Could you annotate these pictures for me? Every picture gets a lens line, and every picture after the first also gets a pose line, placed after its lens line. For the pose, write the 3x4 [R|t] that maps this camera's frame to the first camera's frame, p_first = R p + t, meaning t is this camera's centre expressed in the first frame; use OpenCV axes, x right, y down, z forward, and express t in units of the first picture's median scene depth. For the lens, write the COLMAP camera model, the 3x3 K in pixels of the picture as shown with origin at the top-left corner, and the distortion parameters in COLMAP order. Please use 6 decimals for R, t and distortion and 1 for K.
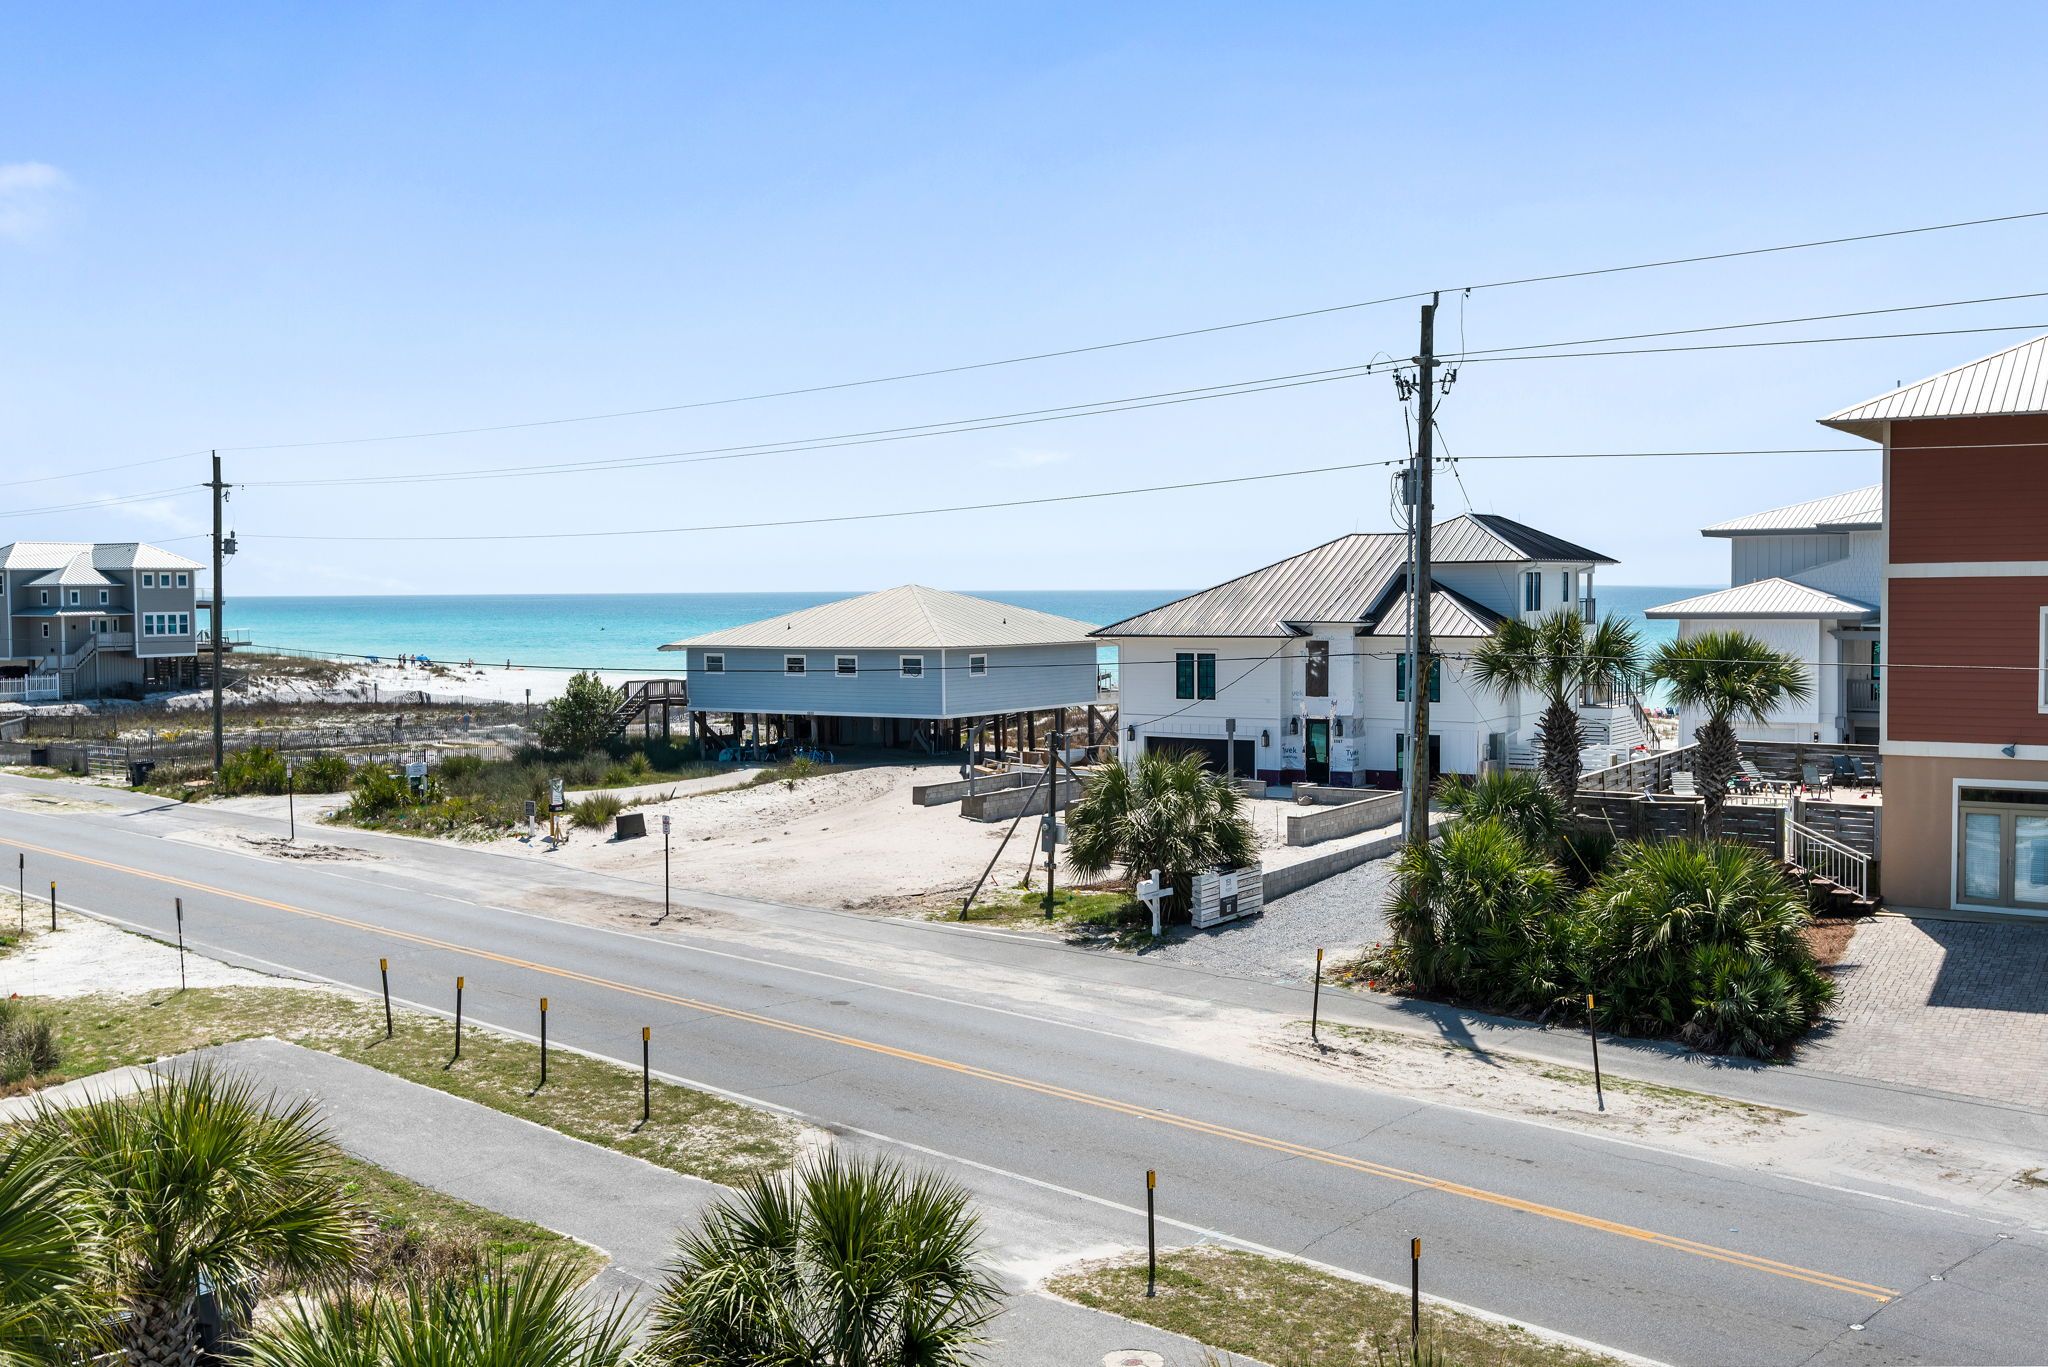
lens RADIAL K [[1983.3, 0, 1014.4], [0, 1983.3, 684.8], [0, 0, 1]] dist [0.033692, -0.026204]
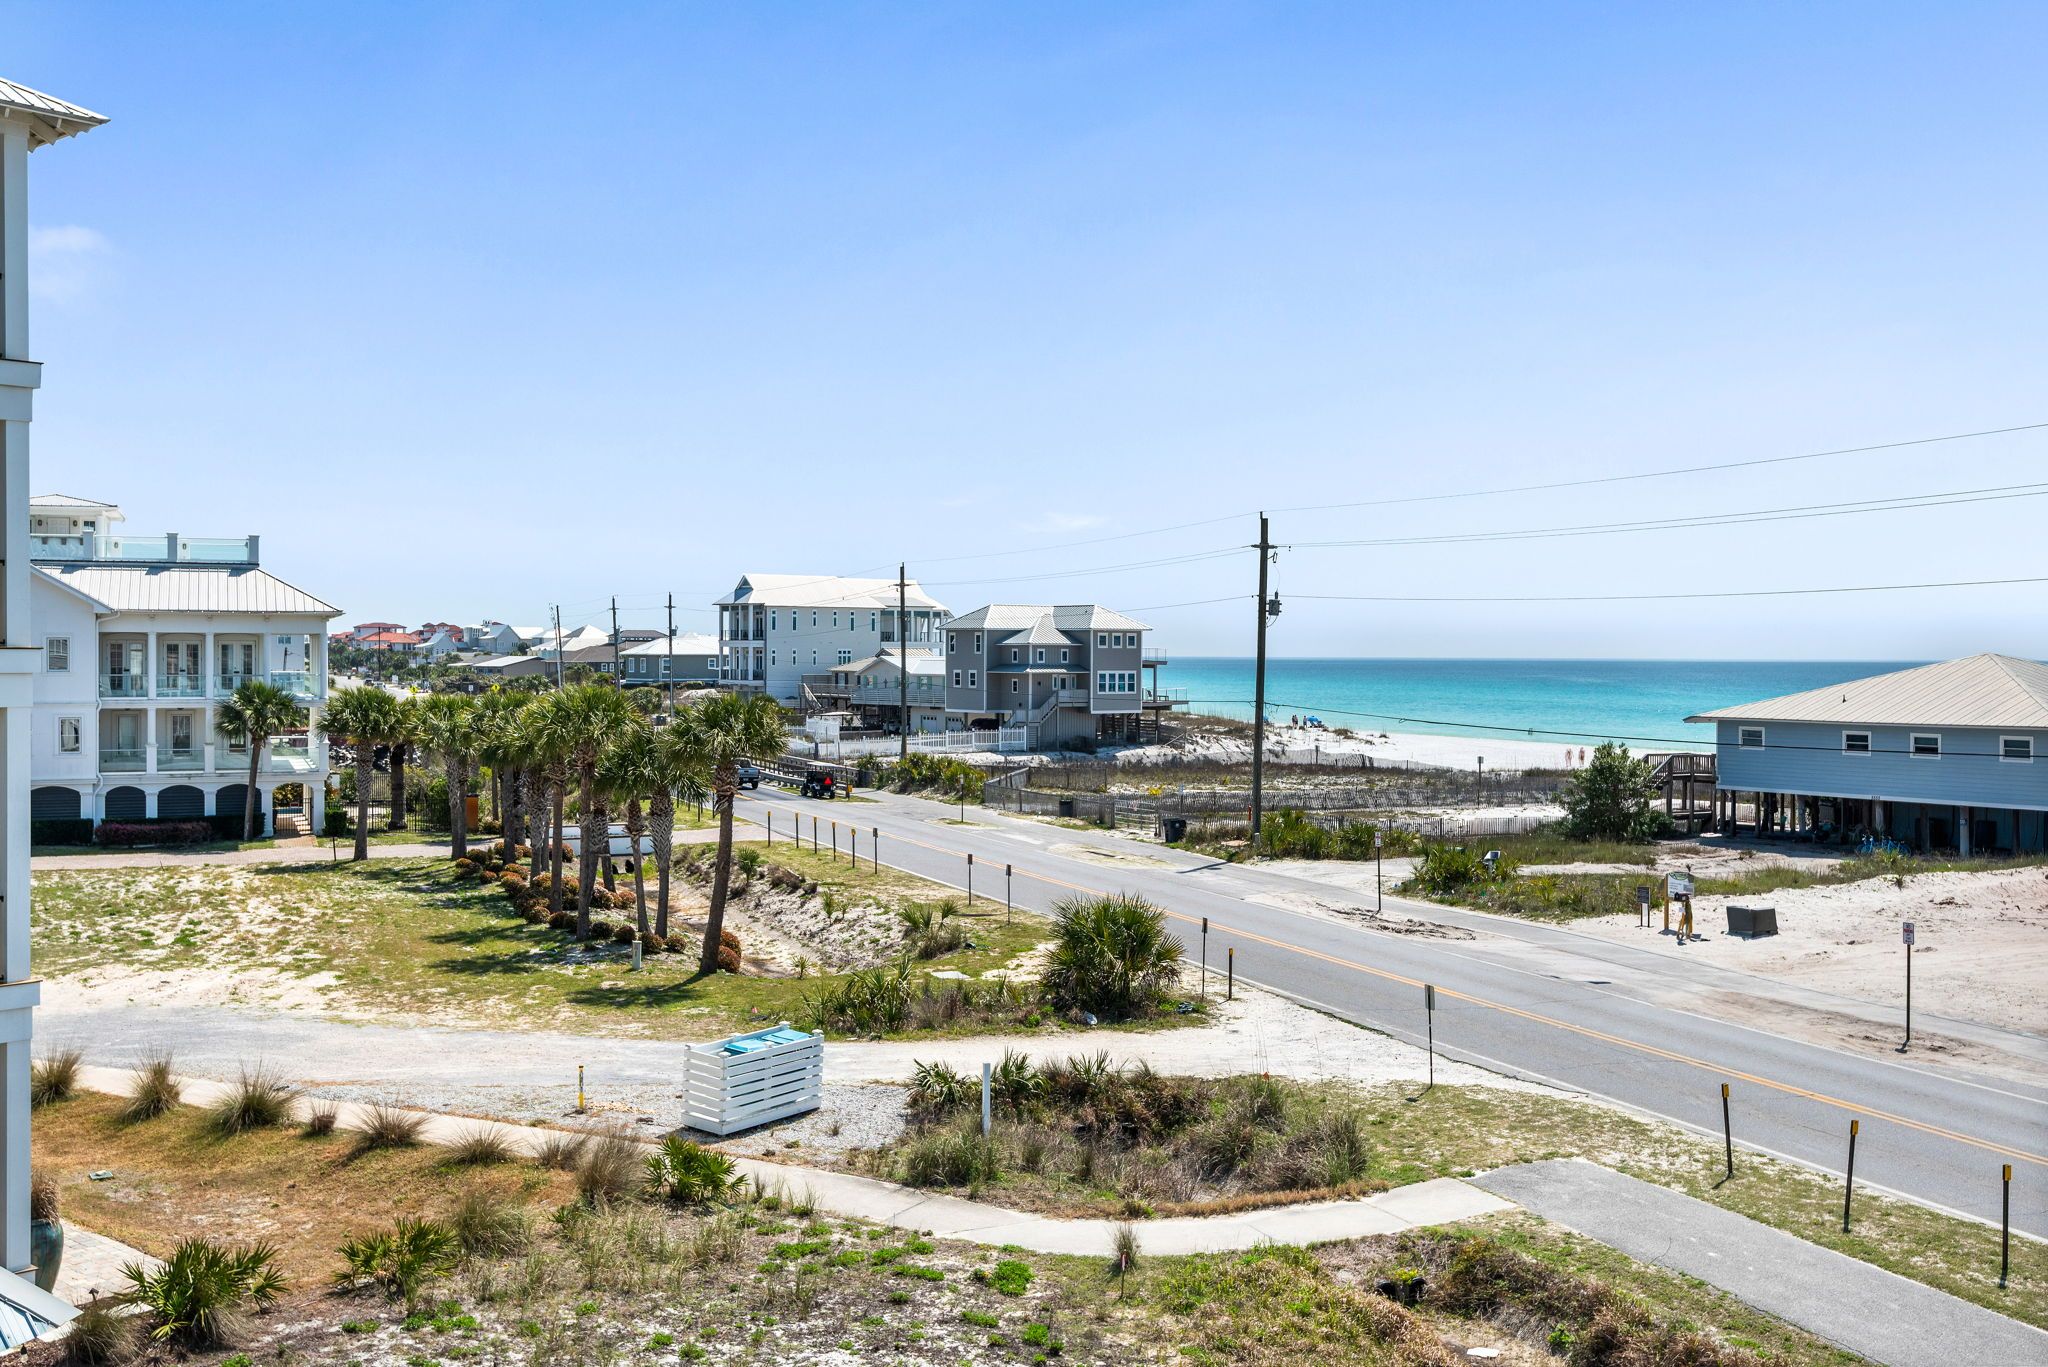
lens RADIAL K [[1983.3, 0, 1014.4], [0, 1983.3, 684.8], [0, 0, 1]] dist [0.033692, -0.026204]
pose [[0.917210, 0.018992, -0.397952, -0.103929], [-0.031794, 0.999167, -0.025593, -0.001064], [0.397134, 0.036127, 0.917049, 0.033511]]
